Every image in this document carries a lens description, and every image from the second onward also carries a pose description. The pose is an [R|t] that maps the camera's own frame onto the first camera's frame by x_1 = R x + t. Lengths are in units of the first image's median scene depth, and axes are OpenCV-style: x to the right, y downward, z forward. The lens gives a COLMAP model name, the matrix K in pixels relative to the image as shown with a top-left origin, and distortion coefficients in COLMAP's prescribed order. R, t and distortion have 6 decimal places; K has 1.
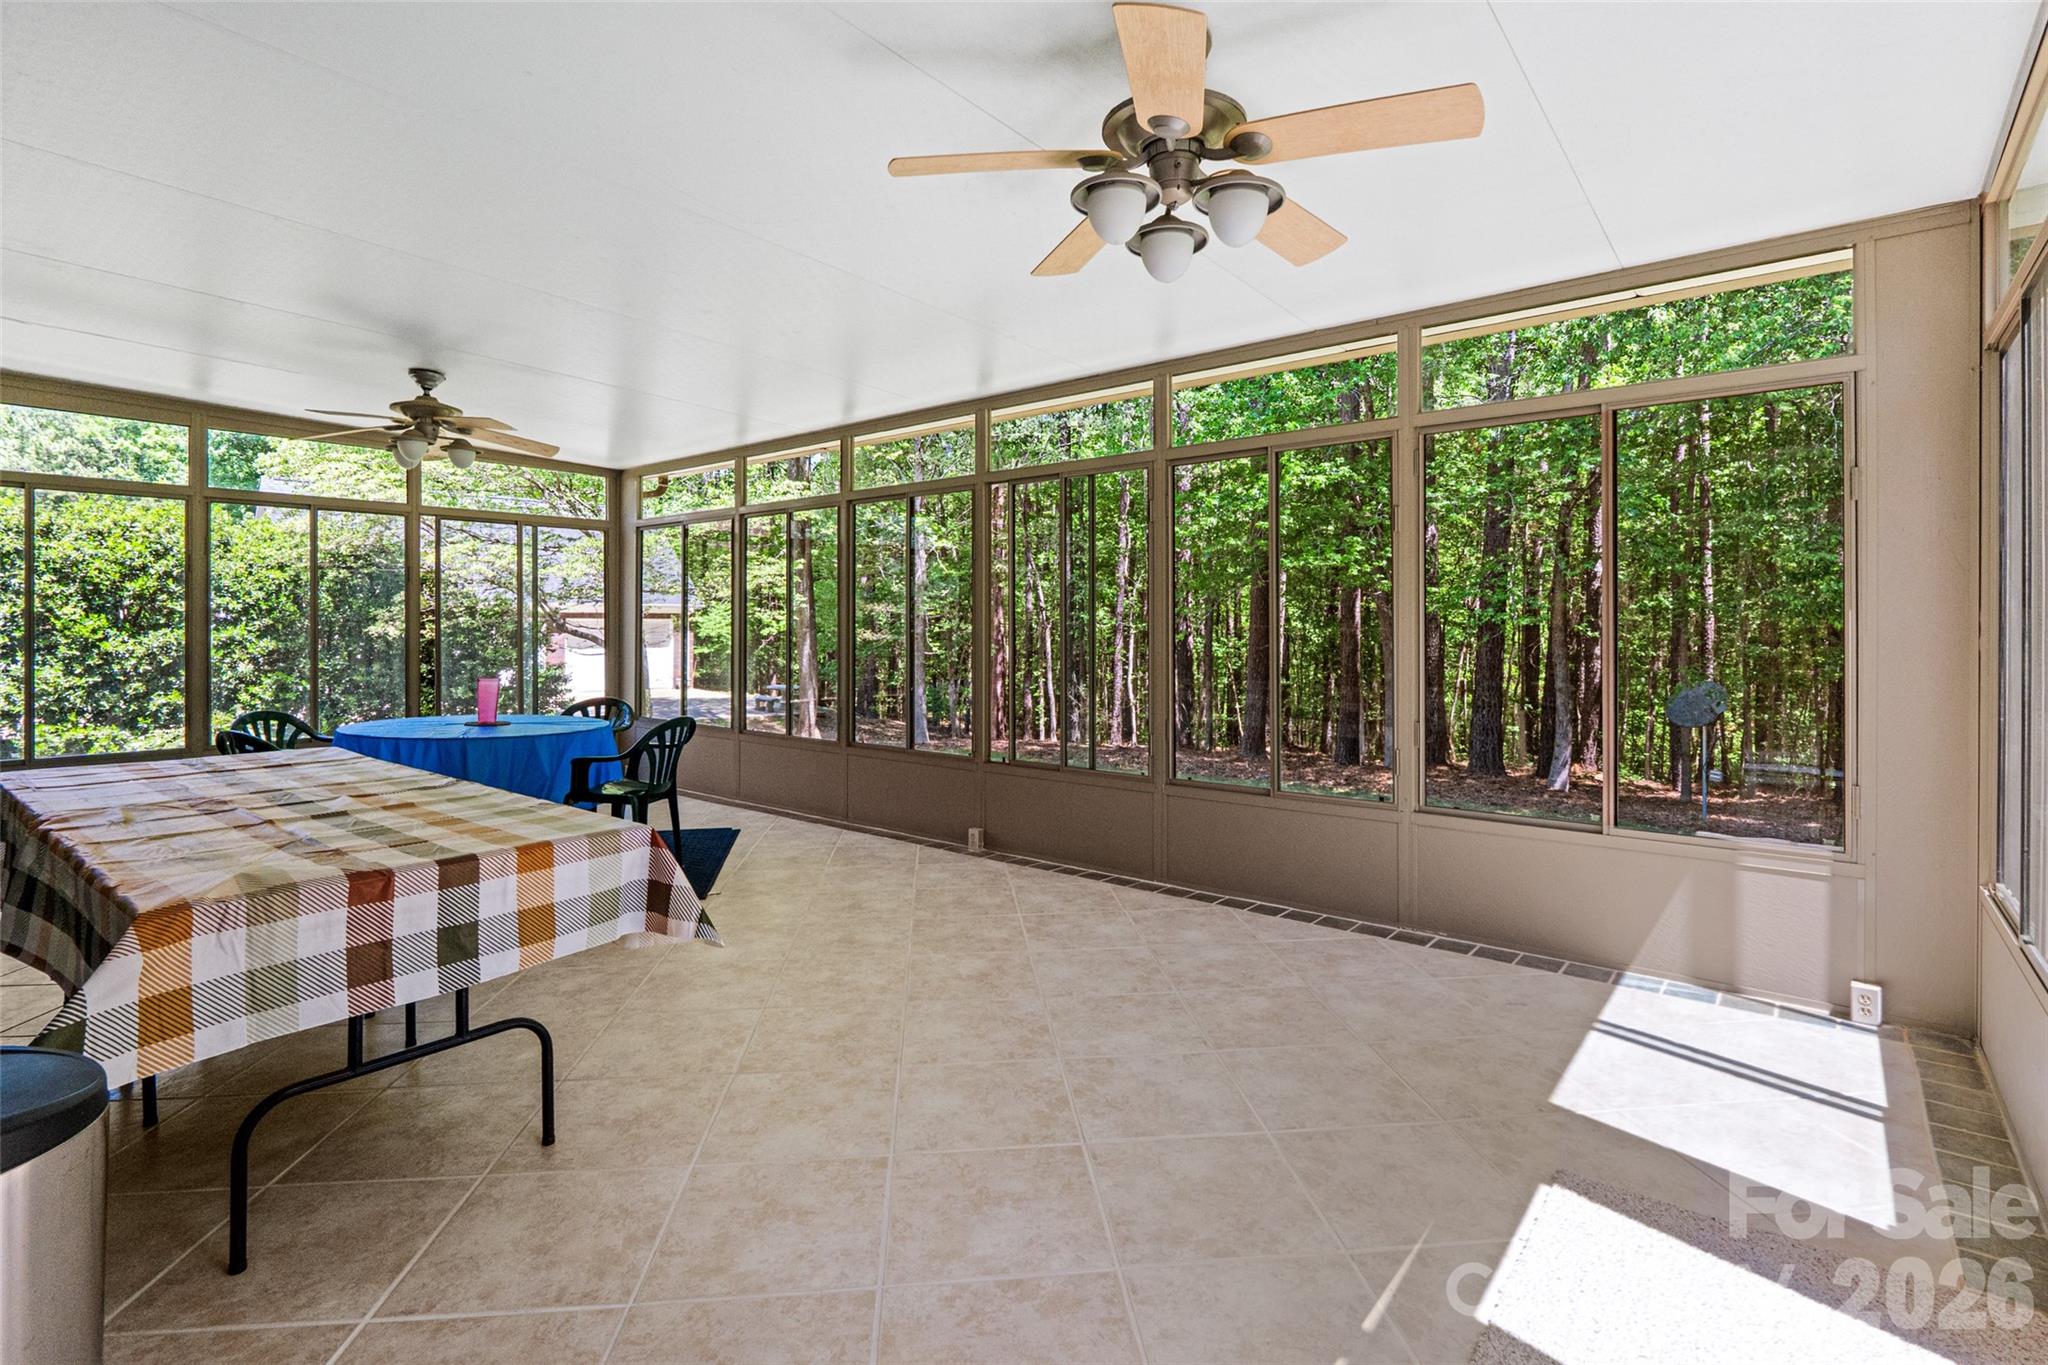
lens RADIAL K [[968.7, 0, 1035.9], [0, 968.7, 619.8], [0, 0, 1]] dist [-0.000186, 0.000136]
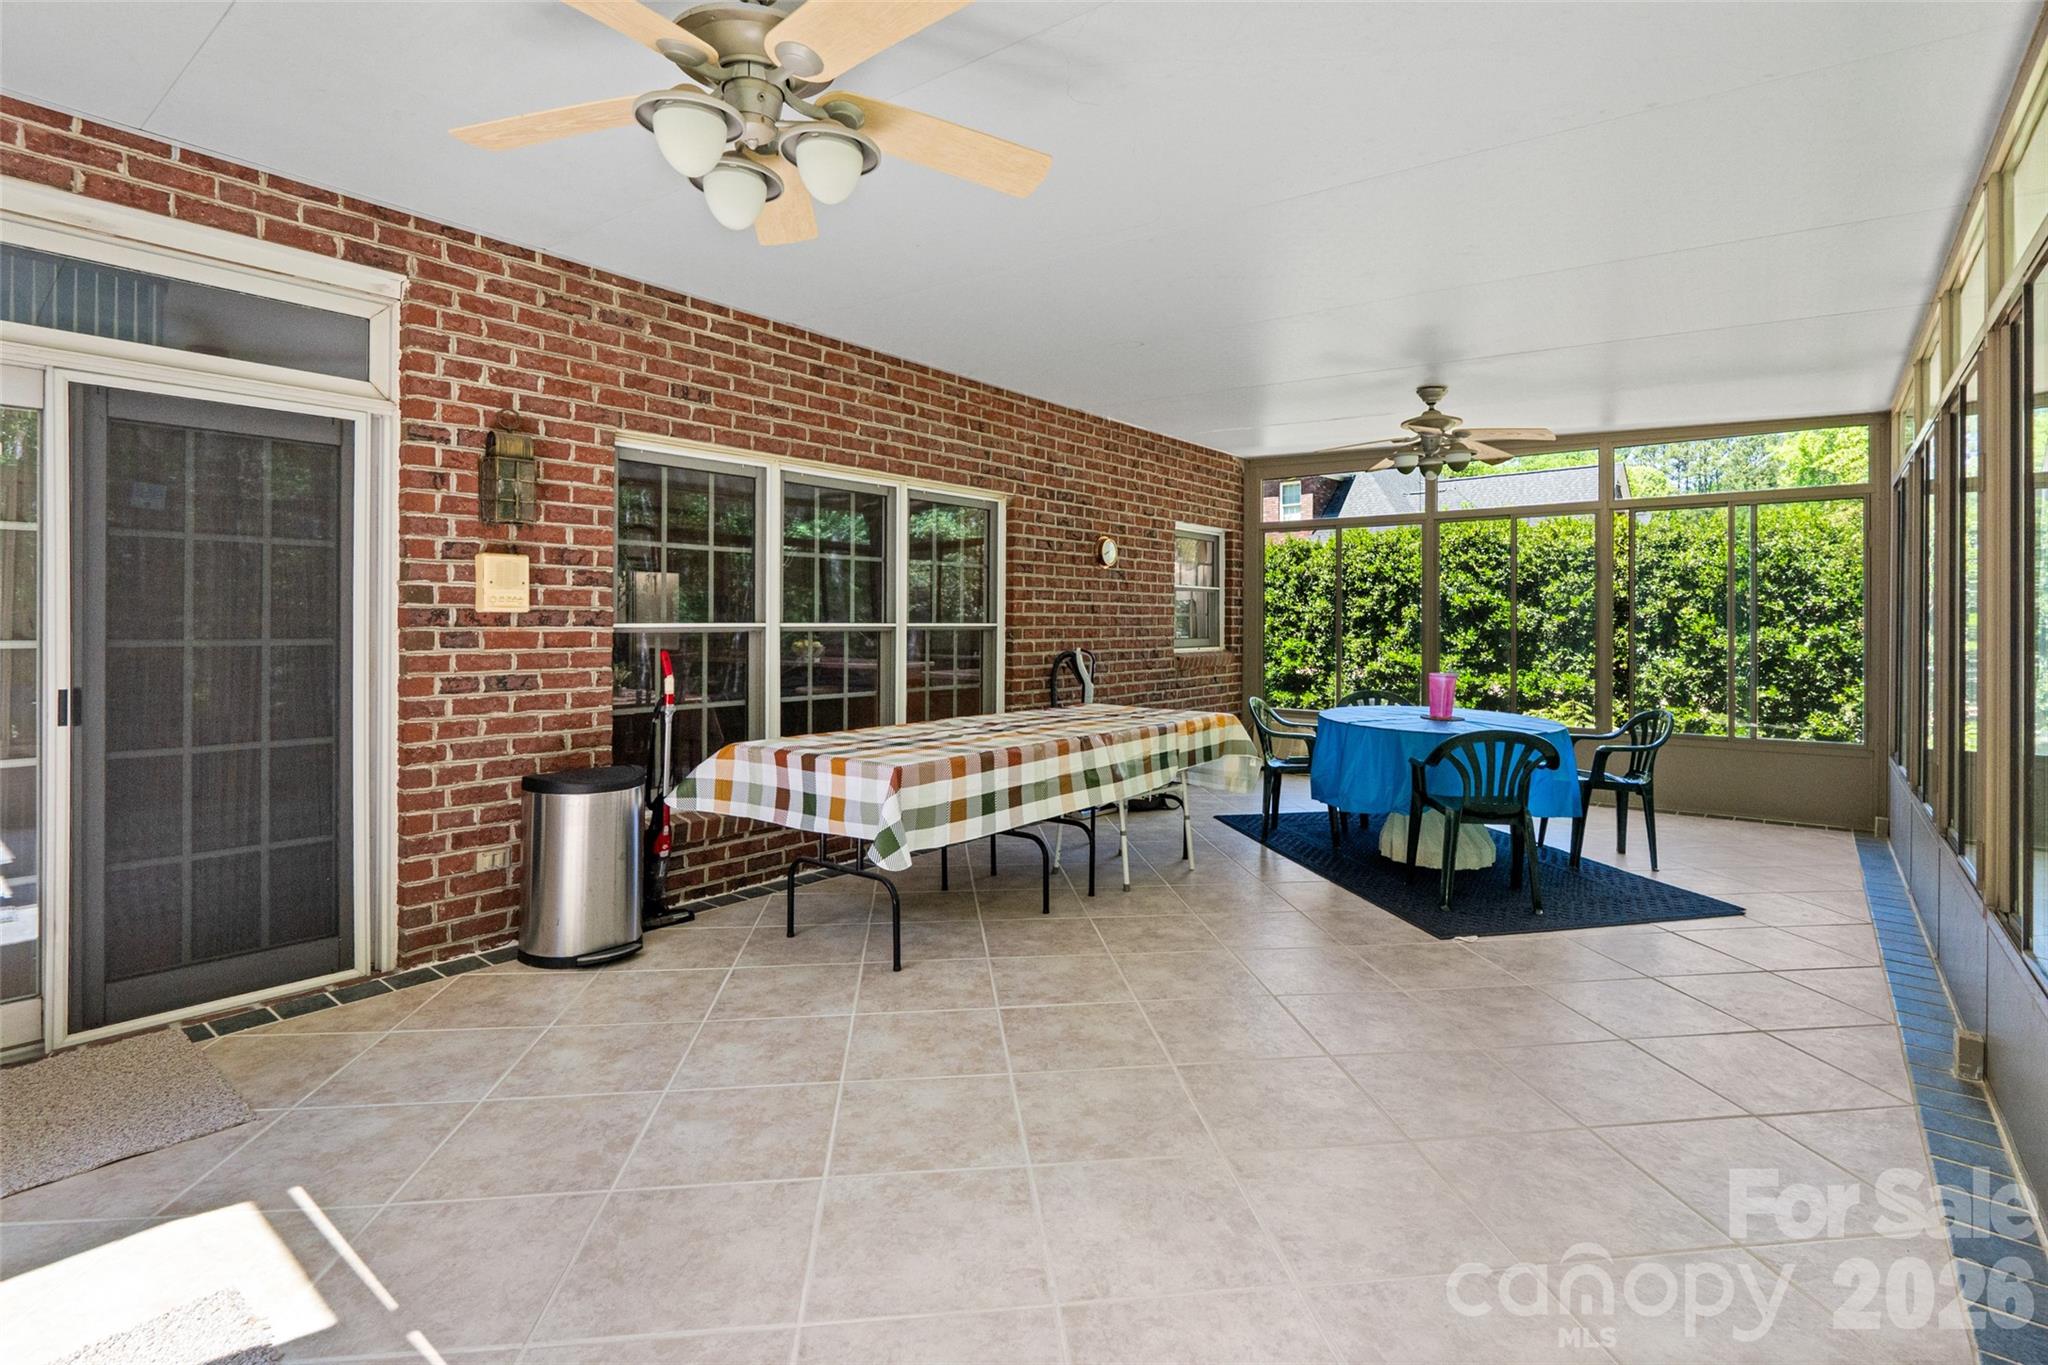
lens RADIAL K [[968.7, 0, 1035.9], [0, 968.7, 619.8], [0, 0, 1]] dist [-0.000186, 0.000136]
pose [[0.016257, -0.001834, -0.999866, 0.215372], [0.002593, 0.999995, -0.001792, 0.001812], [0.999864, -0.002564, 0.016262, 0.260906]]
